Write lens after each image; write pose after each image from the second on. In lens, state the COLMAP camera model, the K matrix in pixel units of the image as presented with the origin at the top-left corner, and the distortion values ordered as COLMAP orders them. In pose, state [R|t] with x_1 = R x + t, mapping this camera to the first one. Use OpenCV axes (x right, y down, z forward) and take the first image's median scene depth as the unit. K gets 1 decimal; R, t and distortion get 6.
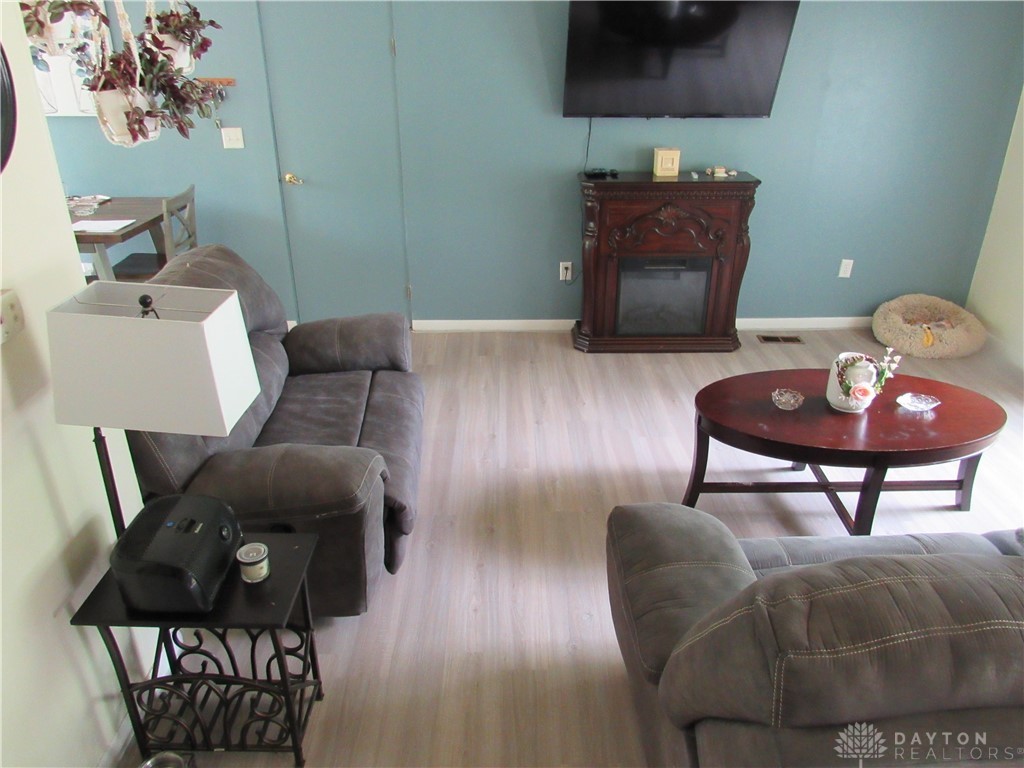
lens RADIAL K [[730.9, 0, 521.4], [0, 730.9, 378.4], [0, 0, 1]] dist [-0.015748, -0.001619]
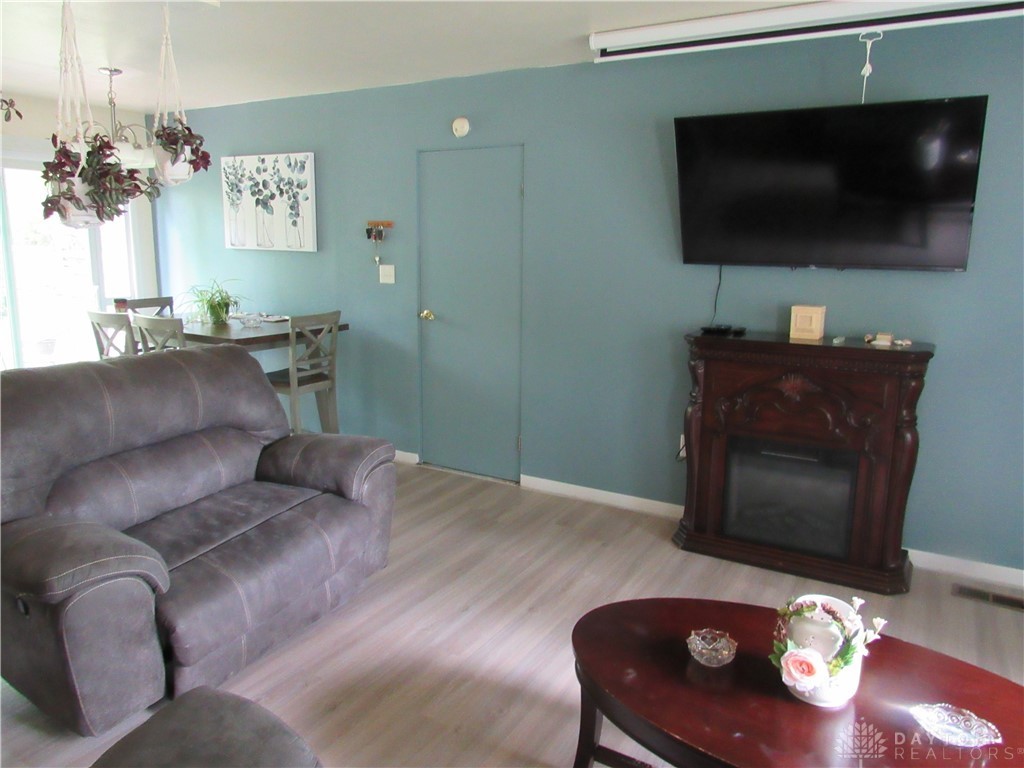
lens RADIAL K [[730.9, 0, 506.3], [0, 730.9, 384.3], [0, 0, 1]] dist [-0.015748, -0.001619]
pose [[0.851132, 0.111041, -0.513073, 0.478347], [-0.232875, 0.955806, -0.179455, -0.031261], [0.470471, 0.272222, 0.839376, 0.323032]]
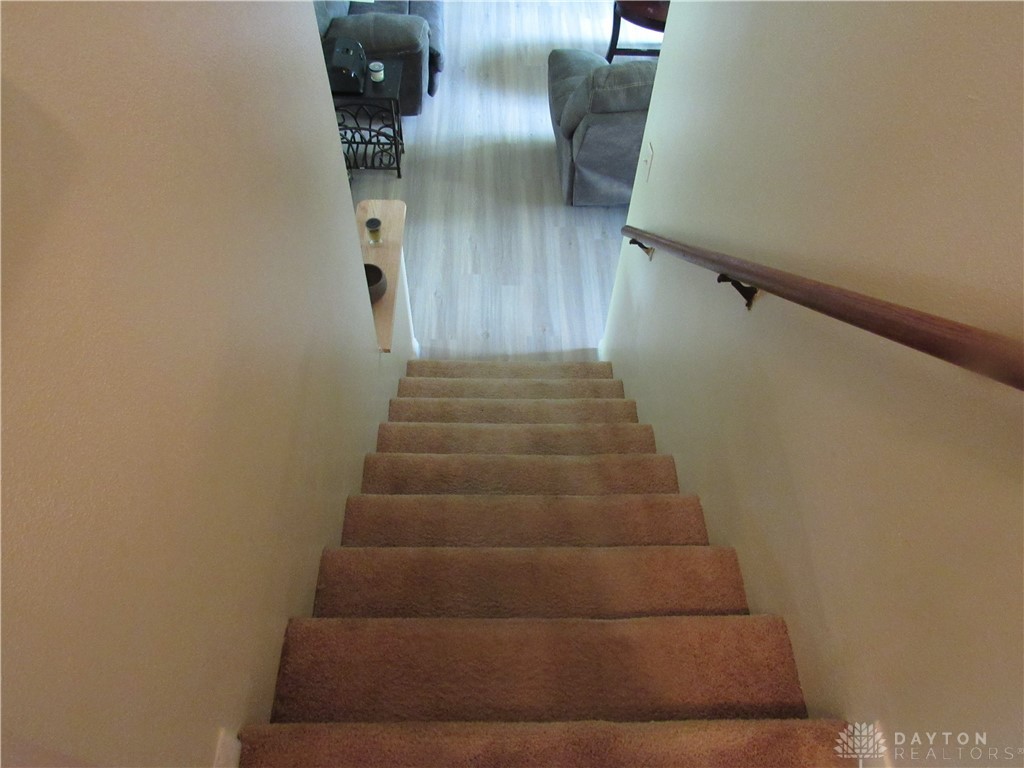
lens RADIAL K [[730.9, 0, 511.6], [0, 730.9, 380.2], [0, 0, 1]] dist [-0.015748, -0.001619]
pose [[0.999689, 0.019619, 0.015392, 0.003341], [-0.024680, 0.866799, 0.498047, -0.019715], [-0.003571, -0.498272, 0.867013, -0.790593]]
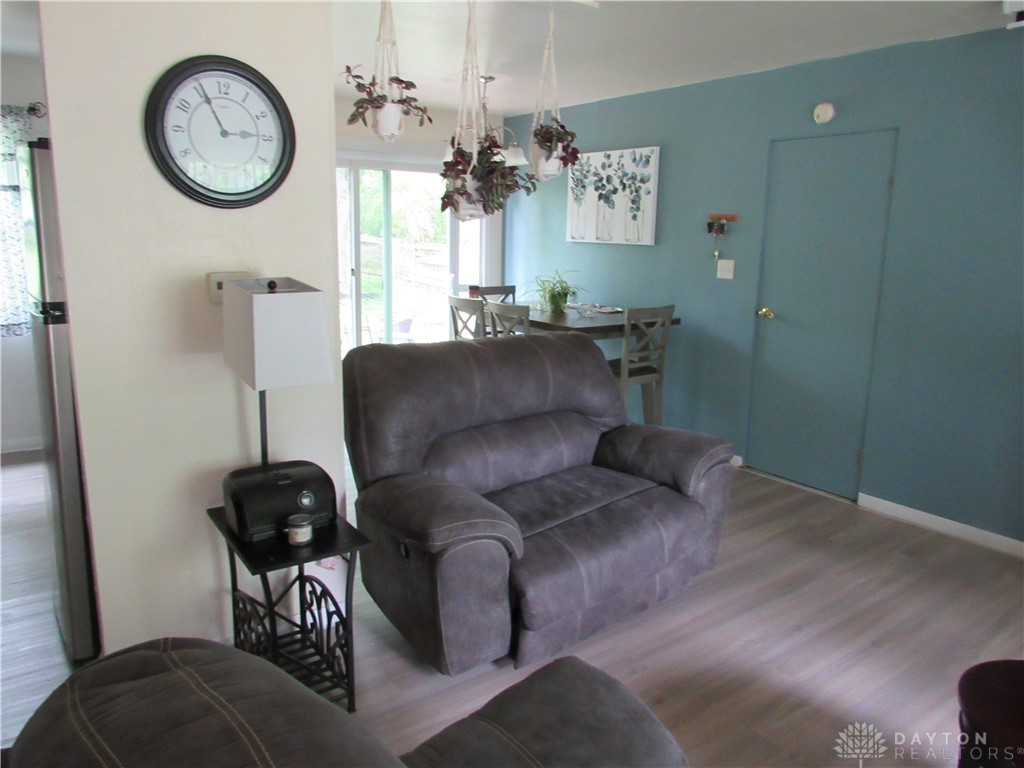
lens RADIAL K [[730.9, 0, 518.7], [0, 730.9, 385.6], [0, 0, 1]] dist [-0.015748, -0.001619]
pose [[0.581754, 0.176075, -0.794078, 0.429924], [-0.358027, 0.932053, -0.055628, -0.013524], [0.730328, 0.316663, 0.605265, 0.294320]]
